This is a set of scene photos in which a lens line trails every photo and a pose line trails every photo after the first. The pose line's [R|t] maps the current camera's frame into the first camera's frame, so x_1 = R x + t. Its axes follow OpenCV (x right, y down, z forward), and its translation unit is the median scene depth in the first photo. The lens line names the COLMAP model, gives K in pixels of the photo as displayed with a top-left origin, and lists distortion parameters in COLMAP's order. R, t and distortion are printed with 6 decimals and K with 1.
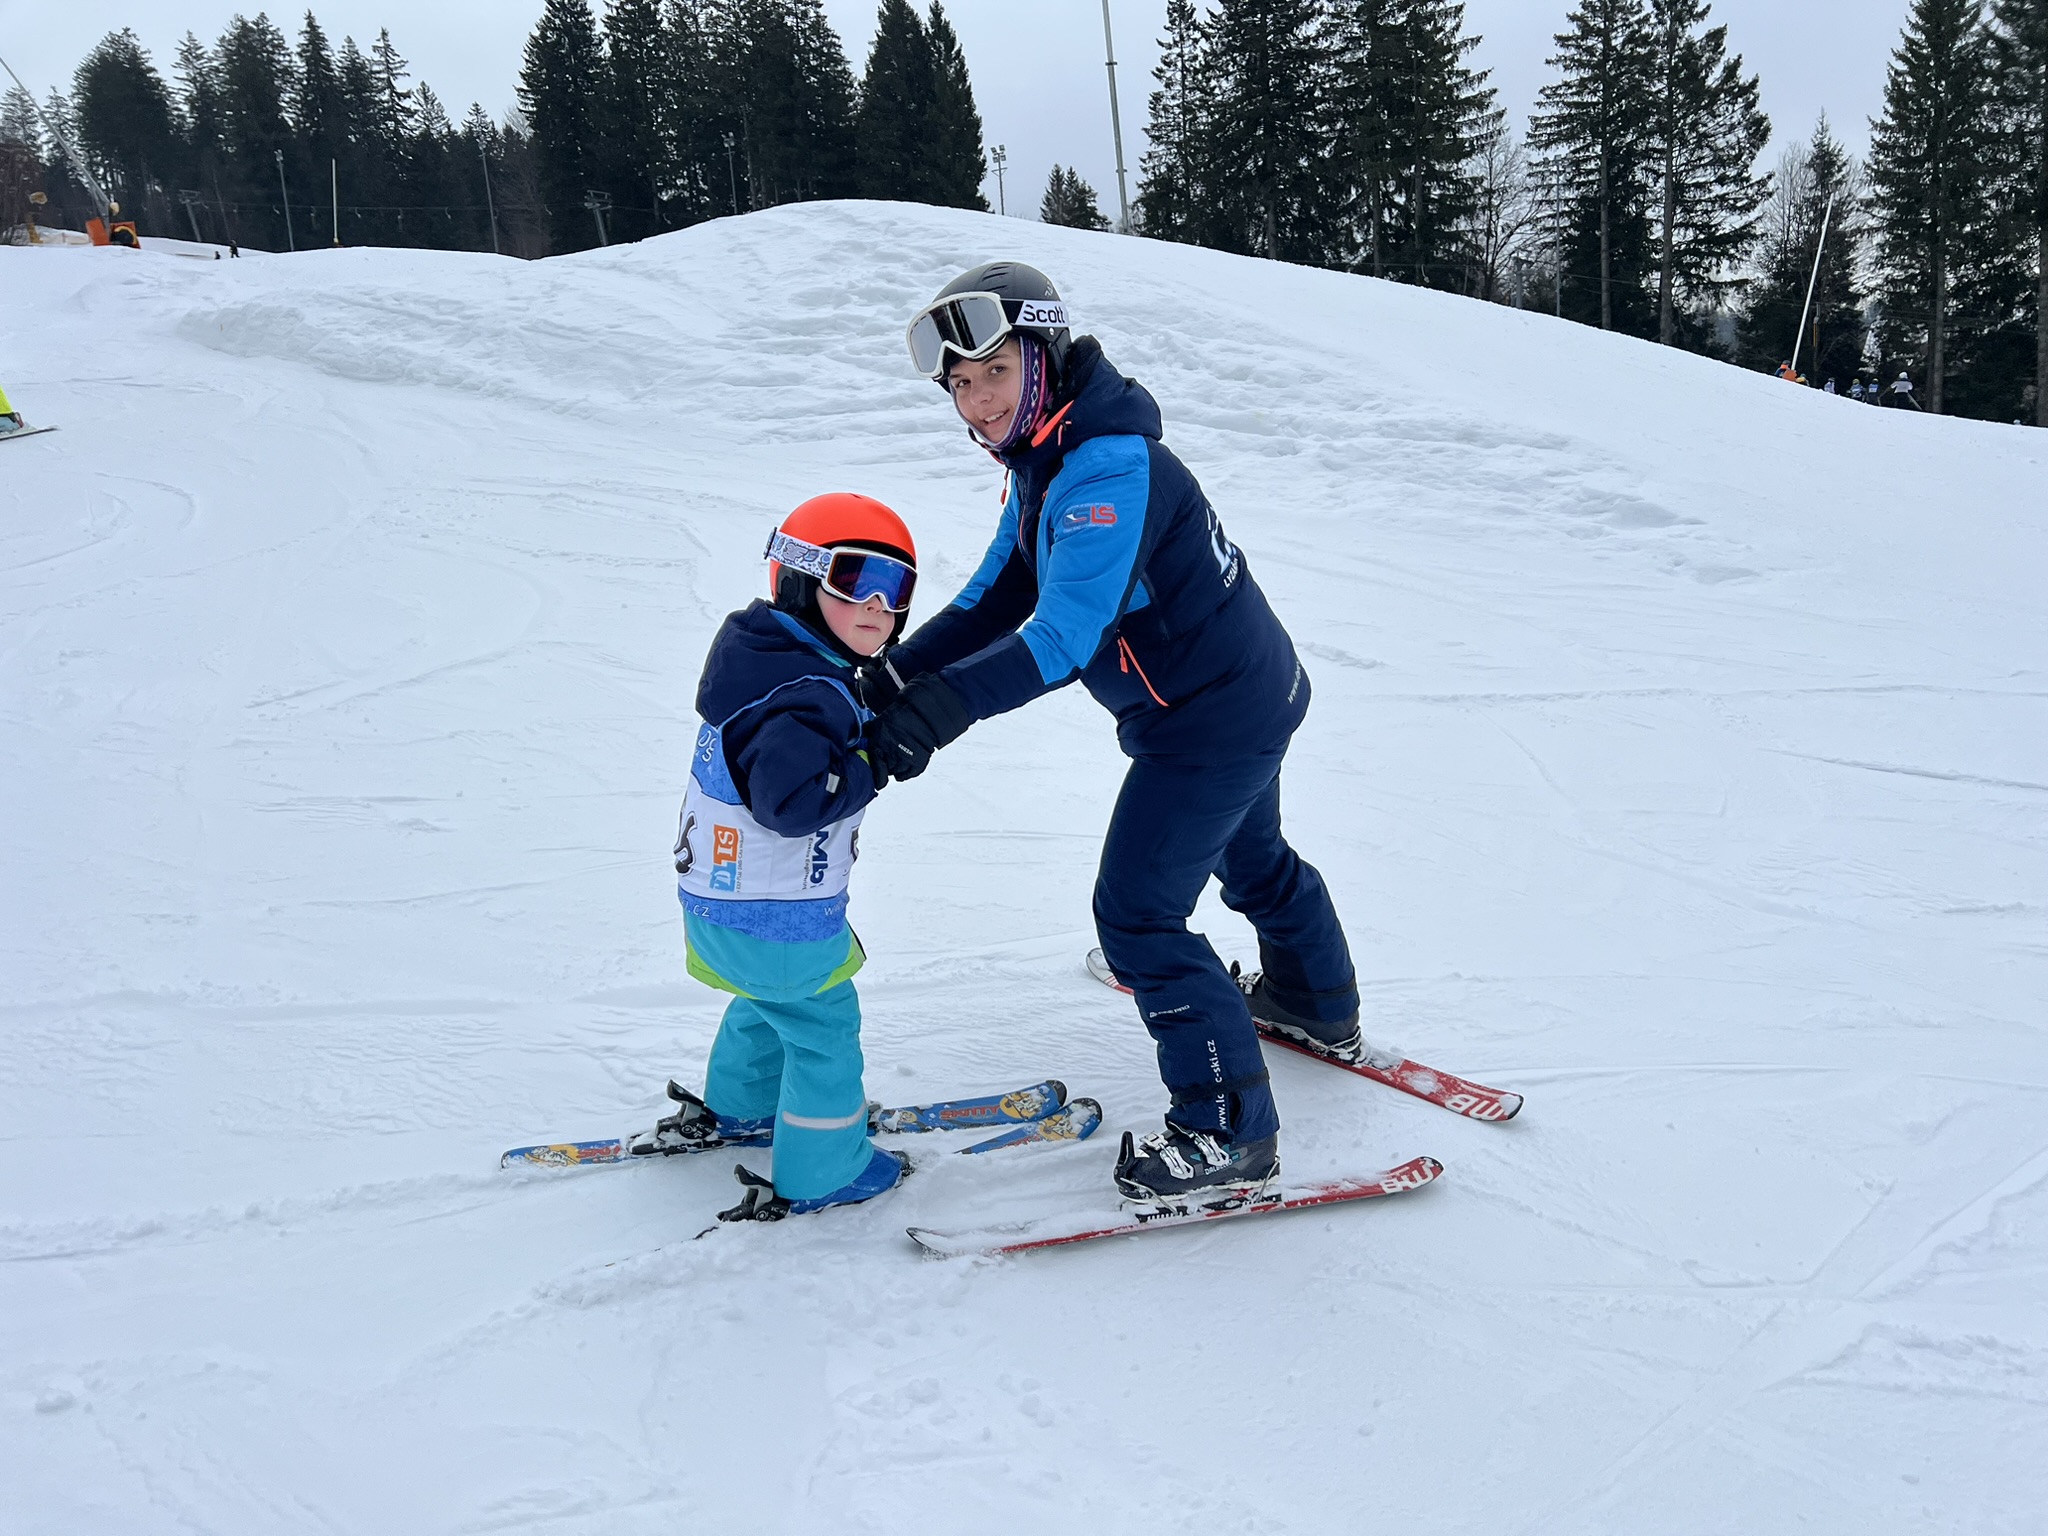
lens RADIAL K [[1530.1, 0, 1039.9], [0, 1530.1, 777.2], [0, 0, 1]] dist [0.038989, -0.041838]
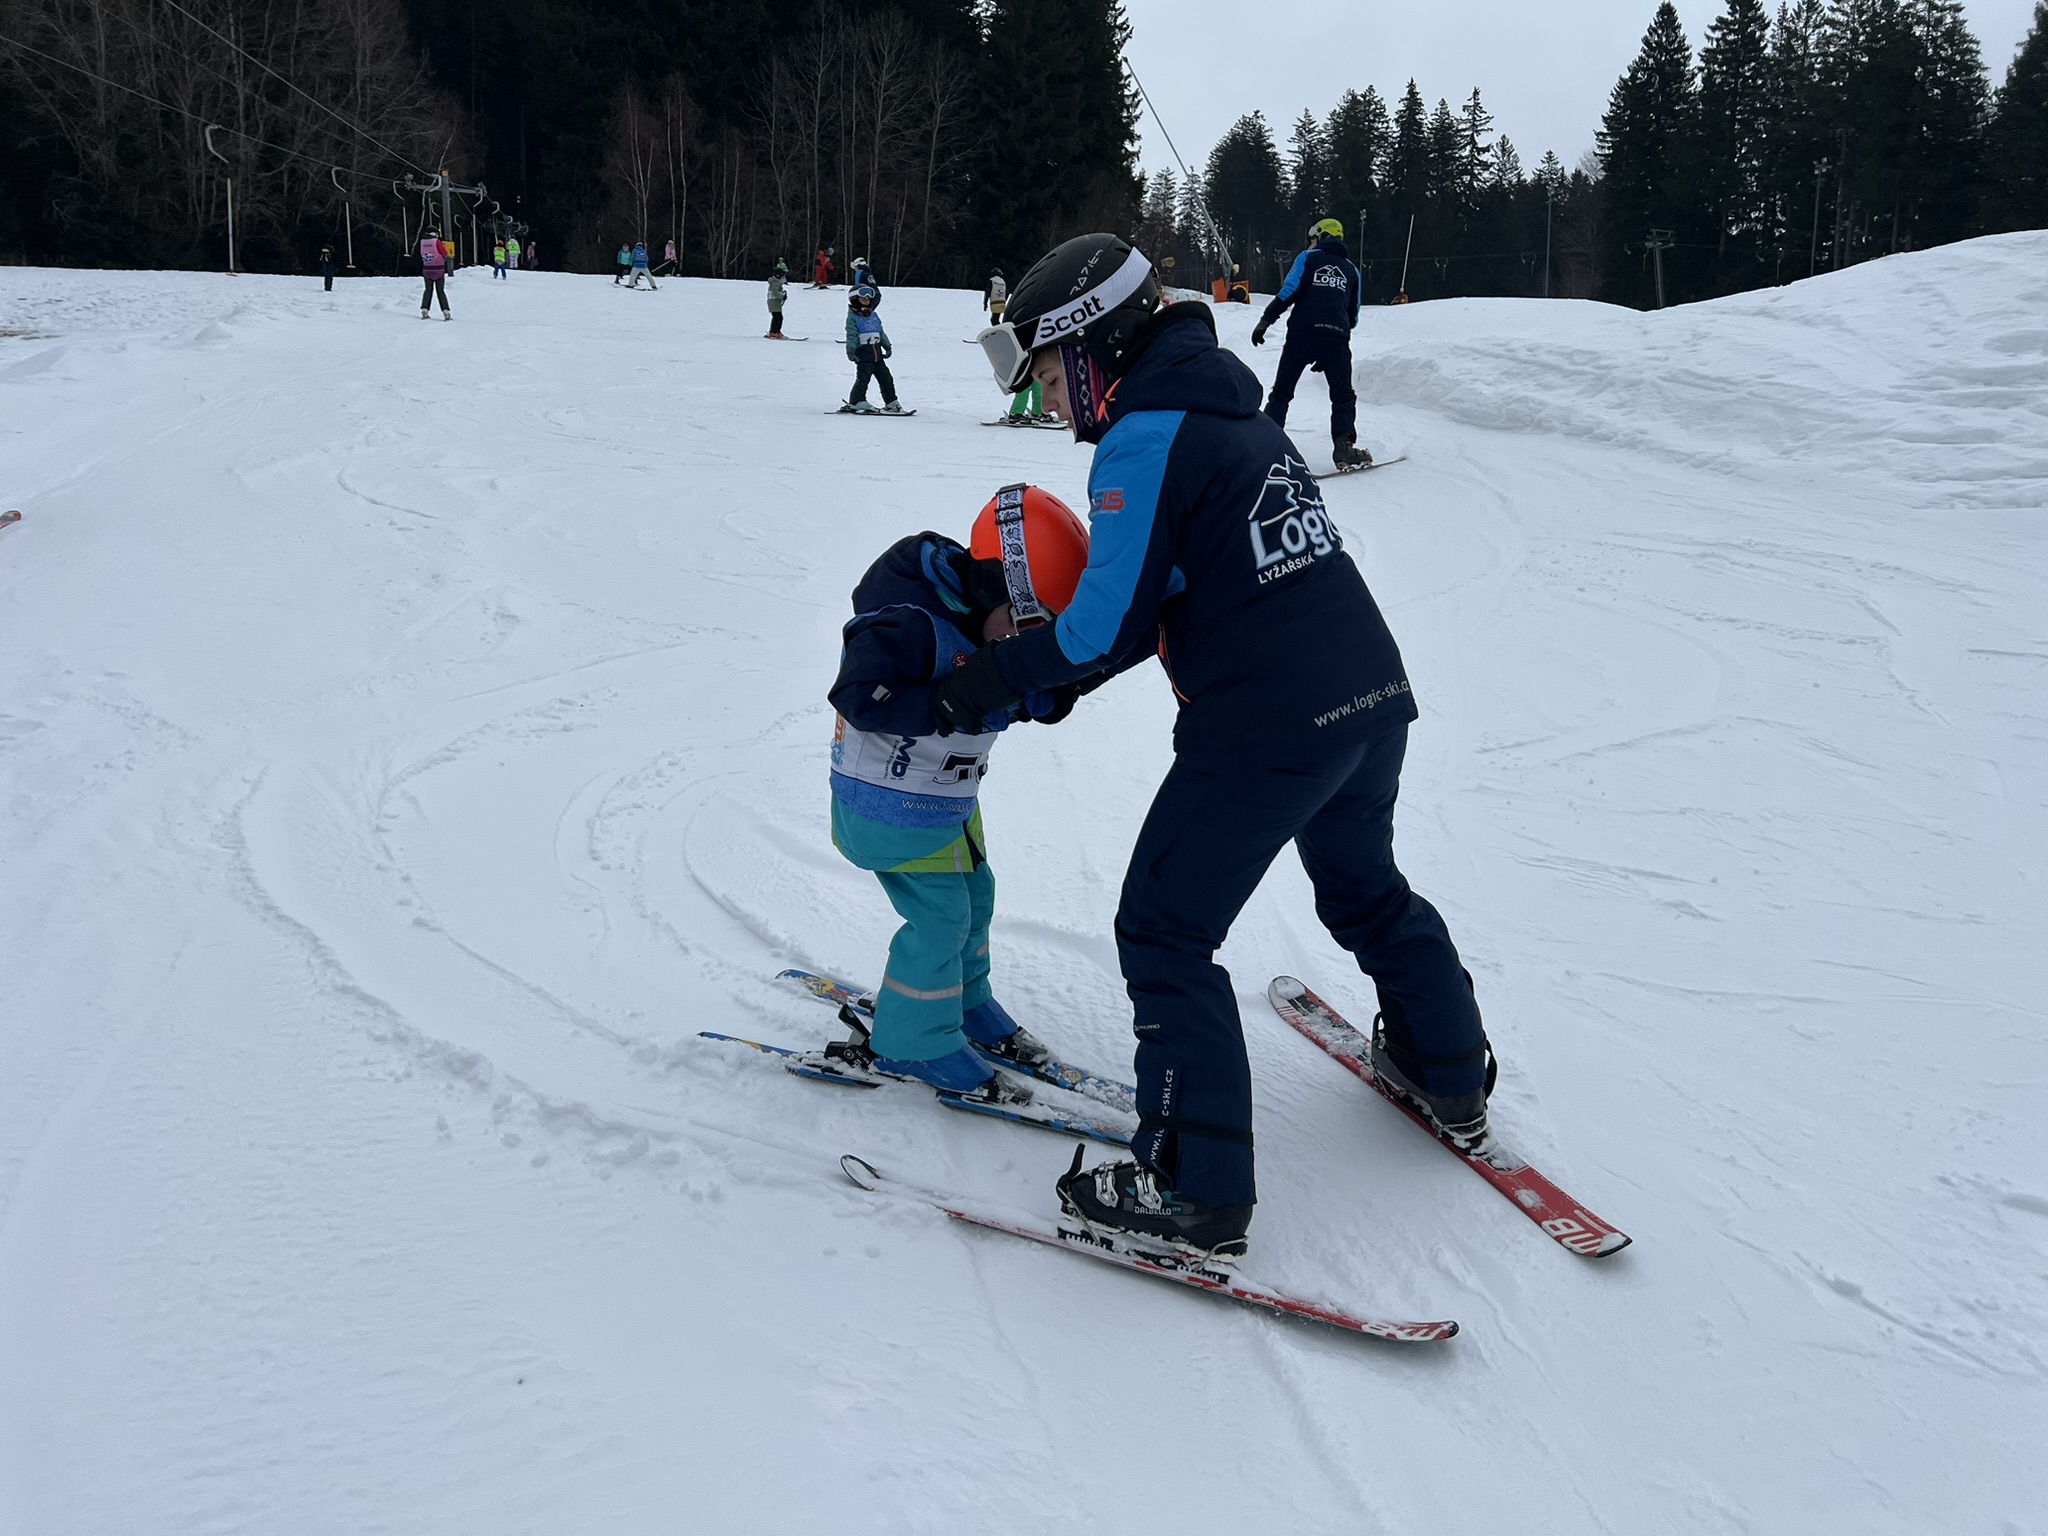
lens RADIAL K [[1530.1, 0, 1039.9], [0, 1530.1, 777.2], [0, 0, 1]] dist [0.038989, -0.041838]
pose [[0.812004, 0.149222, -0.564254, -0.062265], [-0.163096, 0.986264, 0.026119, -0.002882], [0.560401, 0.070819, 0.825188, -0.009578]]
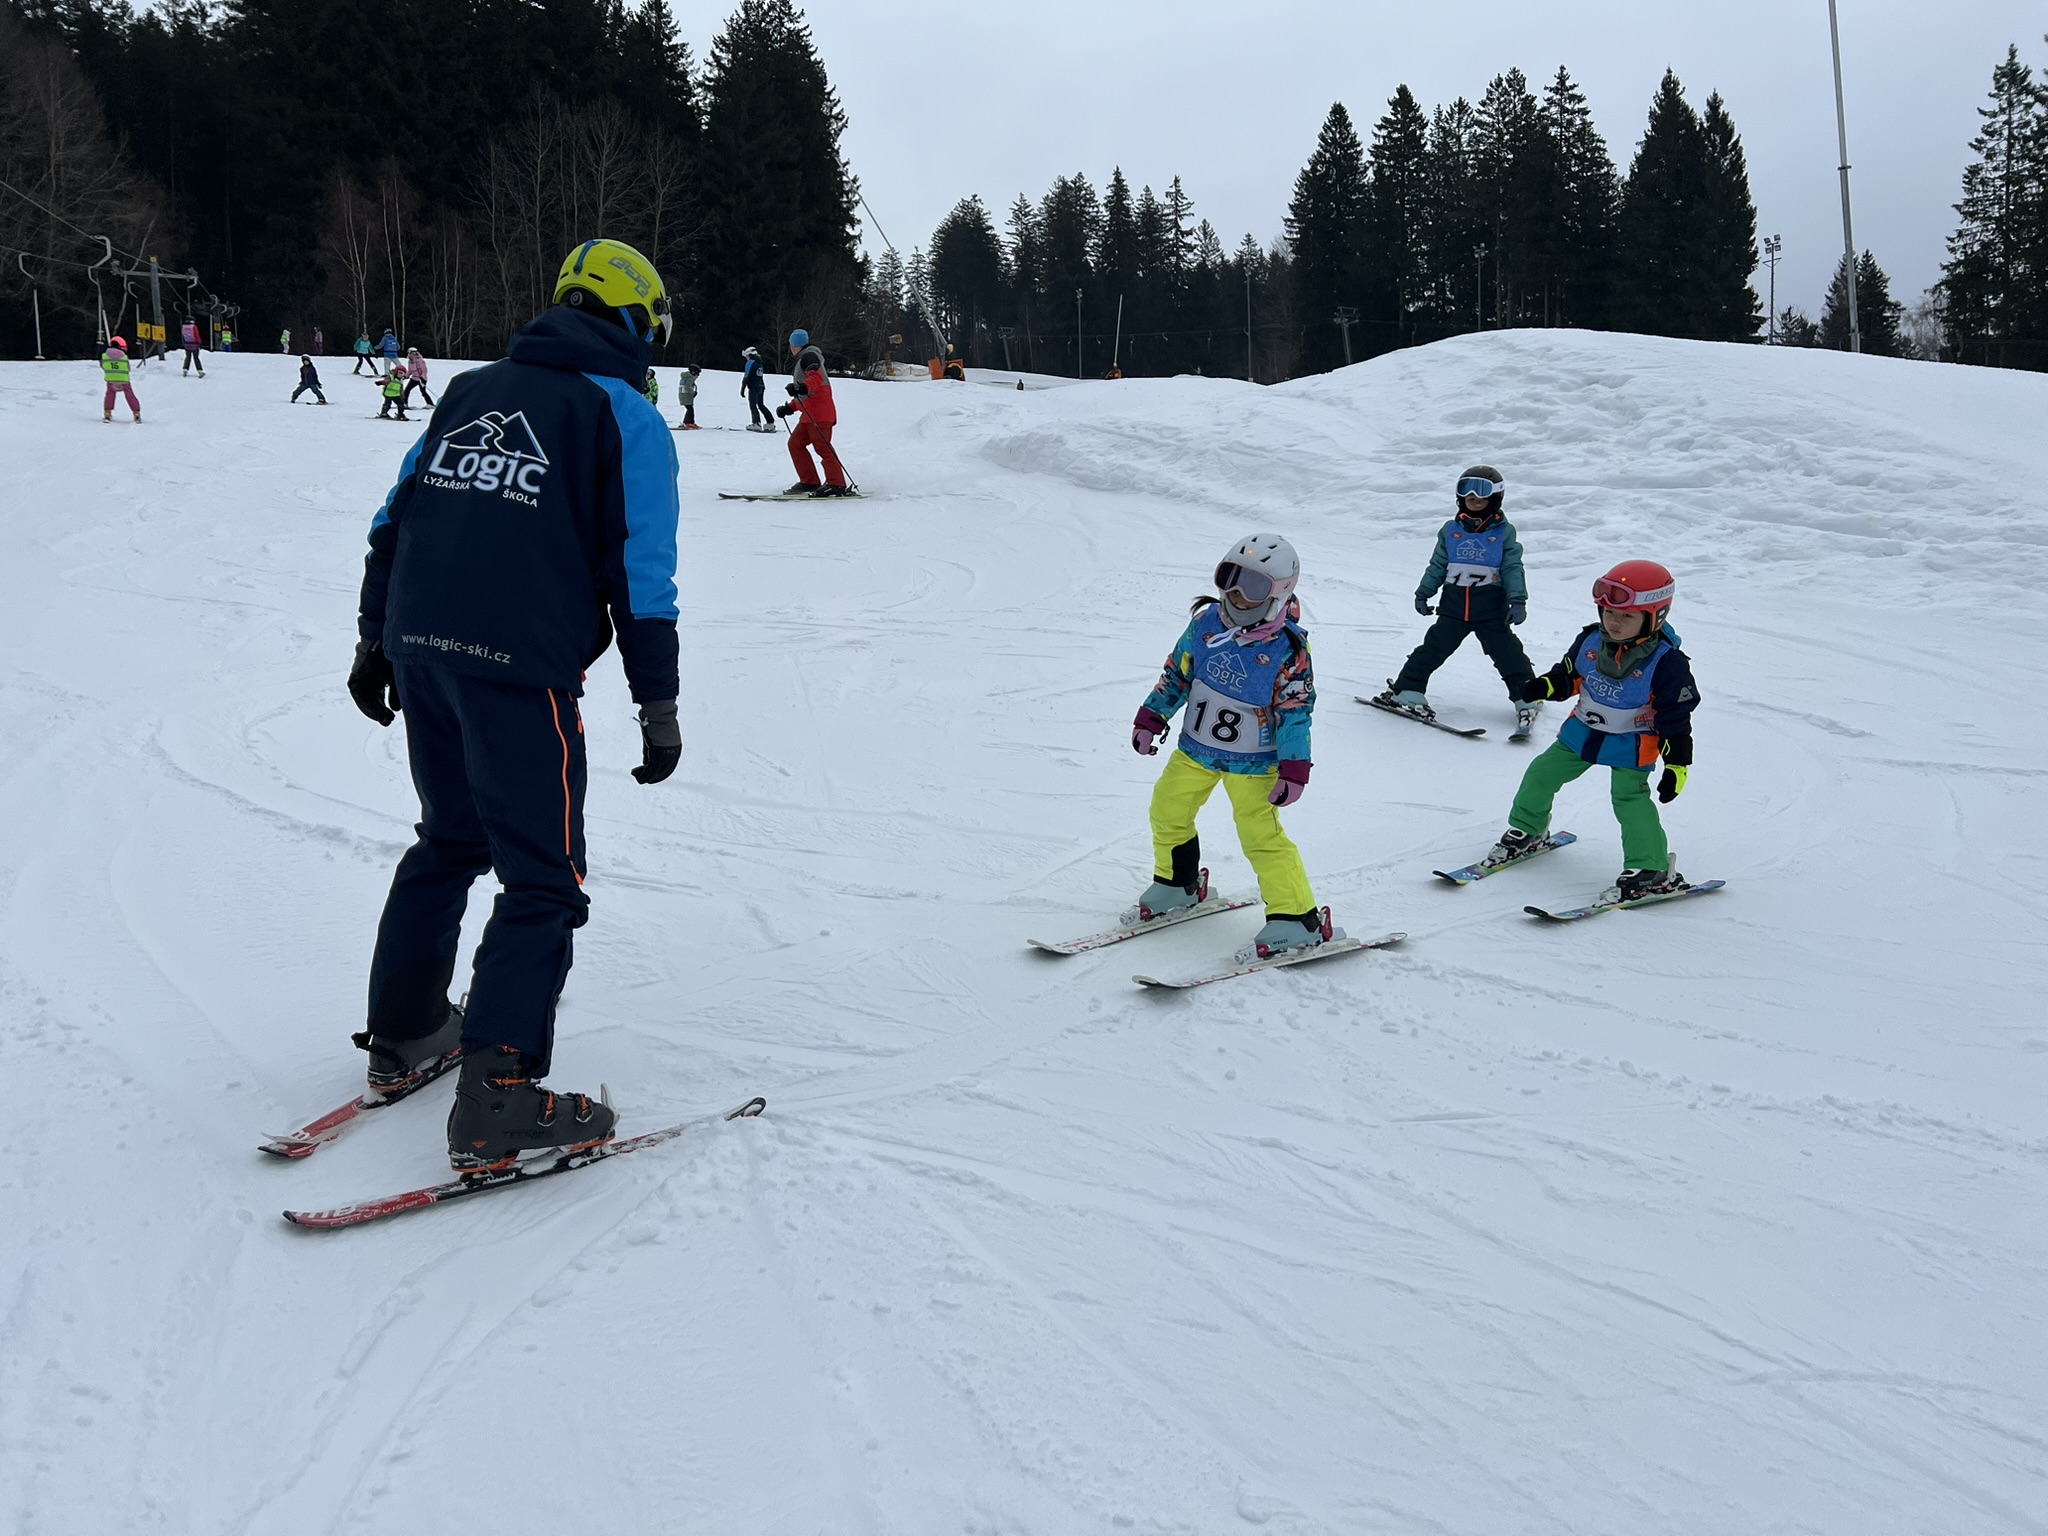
lens RADIAL K [[1523.1, 0, 1018.2], [0, 1523.1, 760.7], [0, 0, 1]] dist [0.046363, -0.051967]
pose [[0.890917, 0.079454, -0.447161, 0.086958], [-0.111715, 0.992666, -0.046197, 0.034936], [0.440211, 0.091112, 0.893260, -0.150293]]
